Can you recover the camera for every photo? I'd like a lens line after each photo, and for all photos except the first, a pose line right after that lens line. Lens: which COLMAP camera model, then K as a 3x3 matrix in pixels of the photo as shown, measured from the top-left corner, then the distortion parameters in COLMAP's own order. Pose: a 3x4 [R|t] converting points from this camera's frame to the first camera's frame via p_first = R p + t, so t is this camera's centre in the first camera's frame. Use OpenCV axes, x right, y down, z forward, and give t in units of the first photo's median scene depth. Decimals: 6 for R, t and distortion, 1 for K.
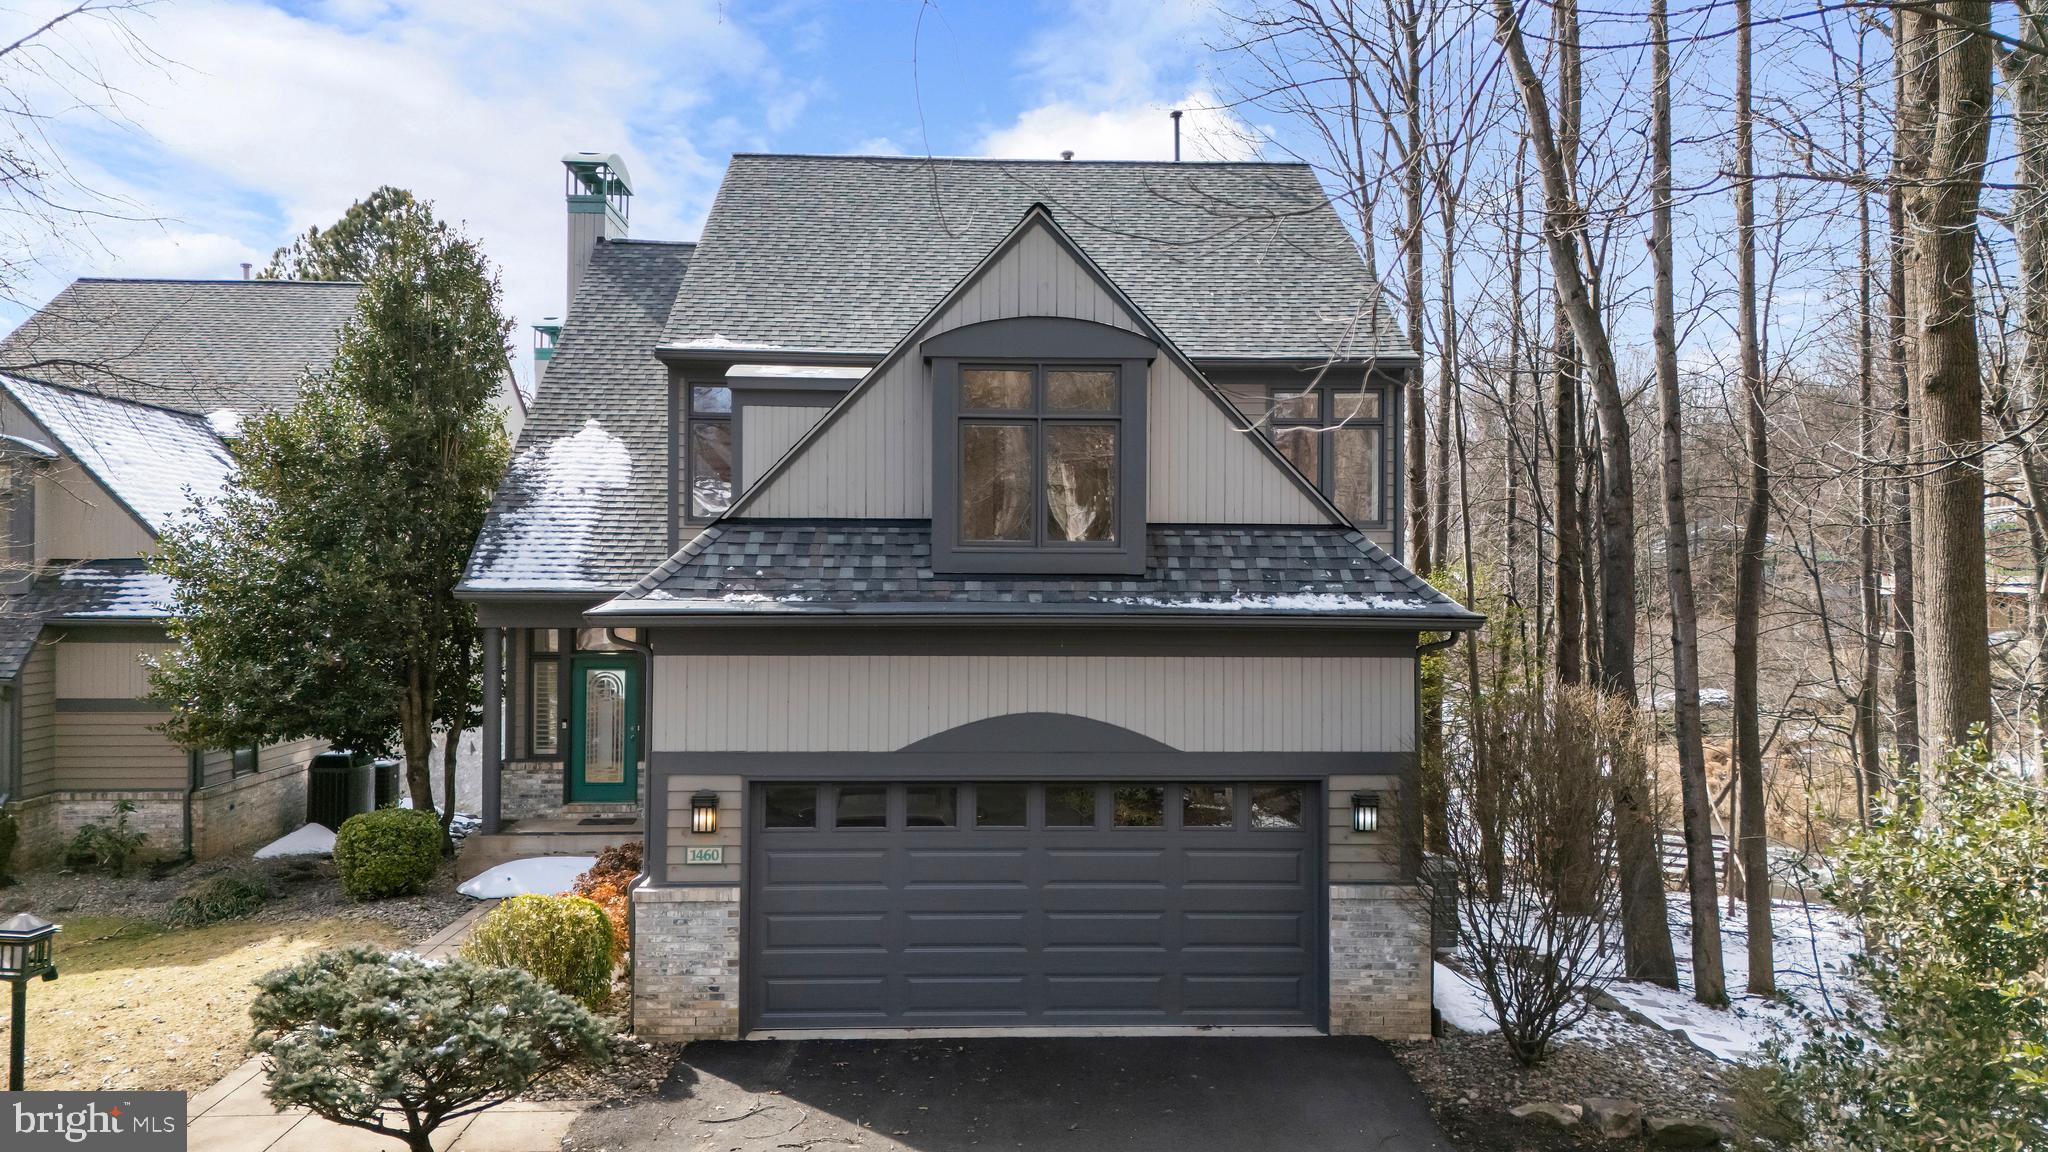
lens RADIAL K [[1493.6, 0, 1019.4], [0, 1493.6, 567.3], [0, 0, 1]] dist [0.066706, -0.022303]
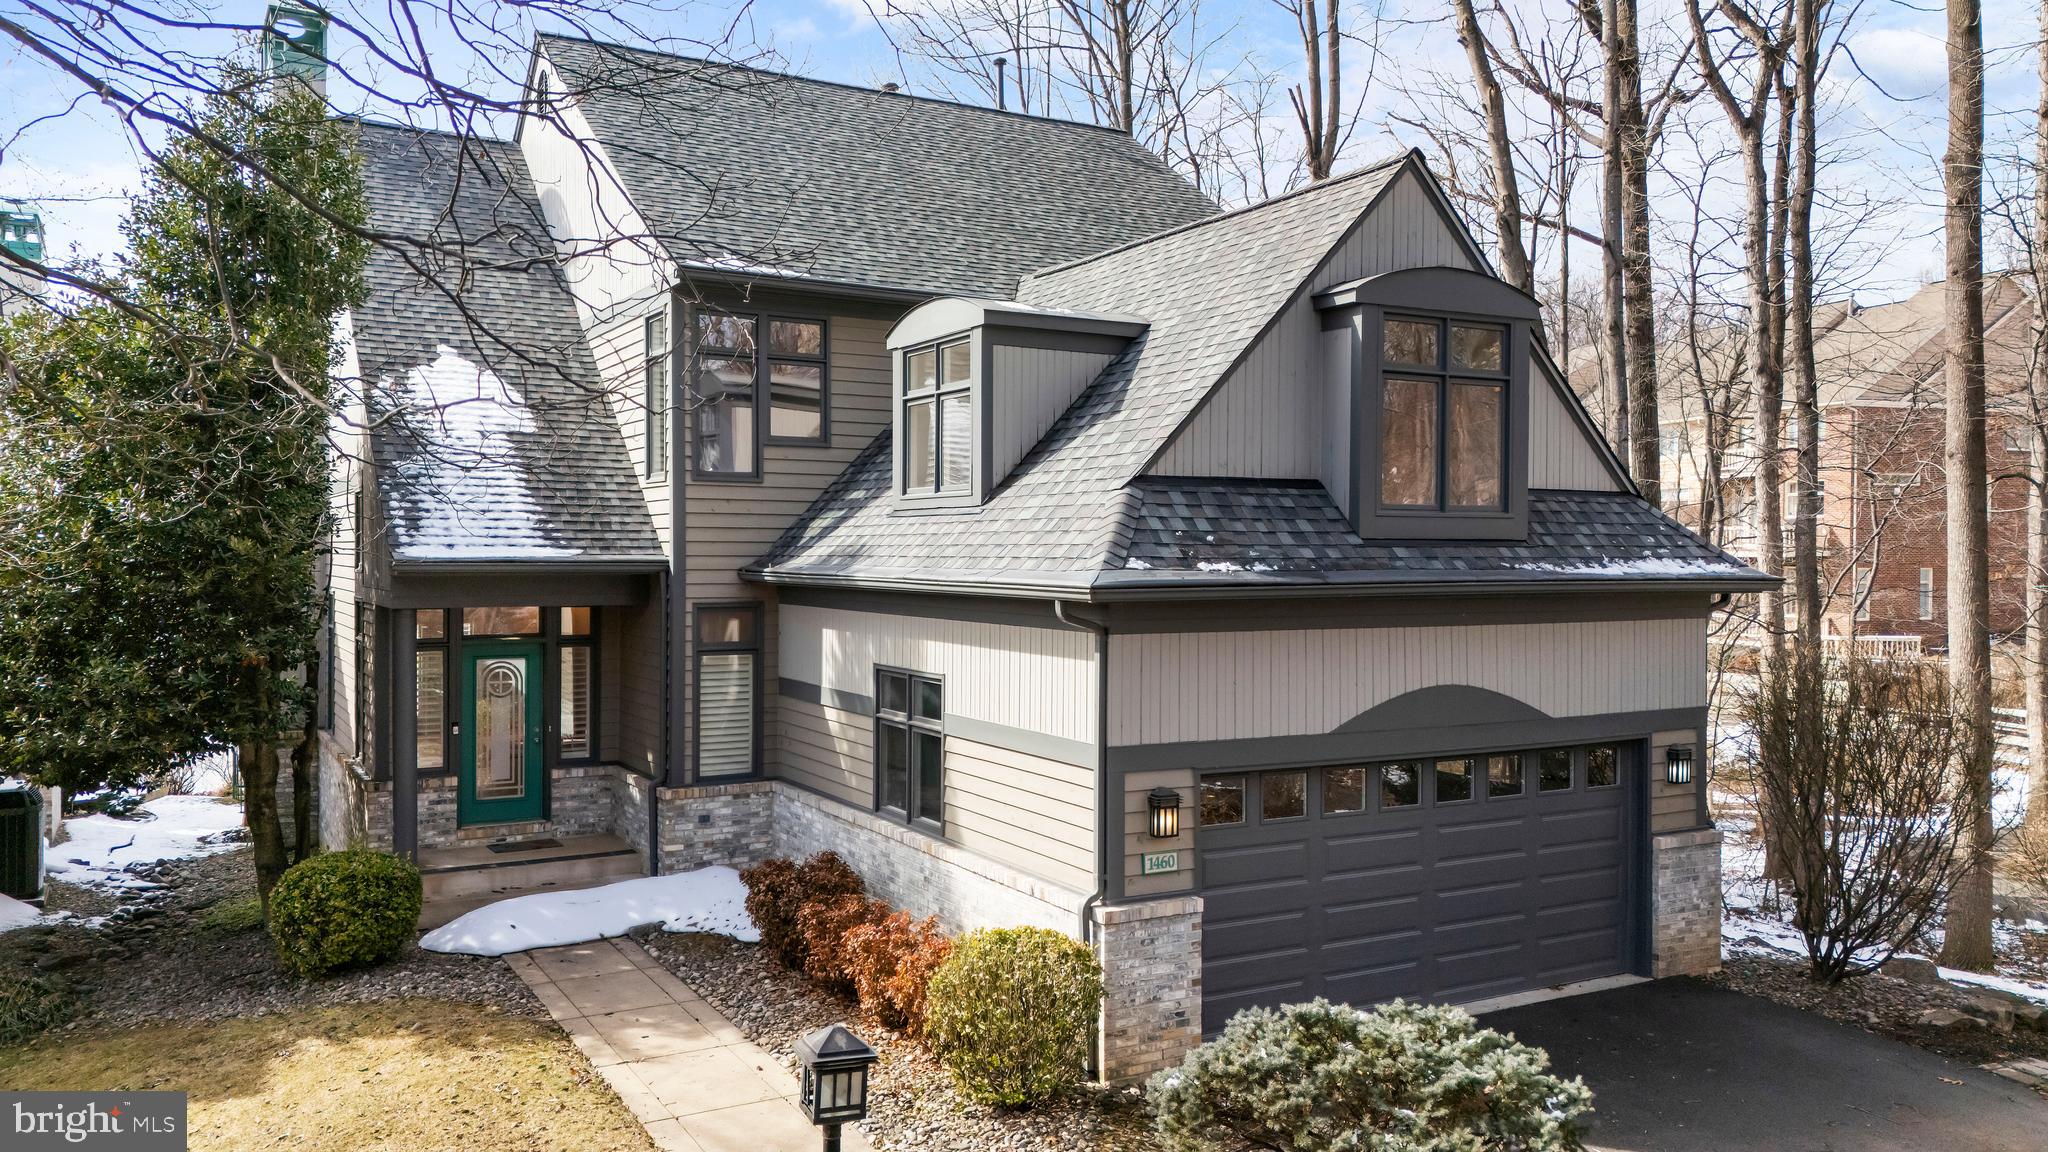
lens RADIAL K [[1493.6, 0, 1021.7], [0, 1493.6, 572.2], [0, 0, 1]] dist [0.066706, -0.022303]
pose [[0.891613, -0.008704, 0.452714, -0.666749], [-0.002759, 0.999692, 0.024655, 0.002222], [-0.452790, -0.023232, 0.891315, 0.265254]]
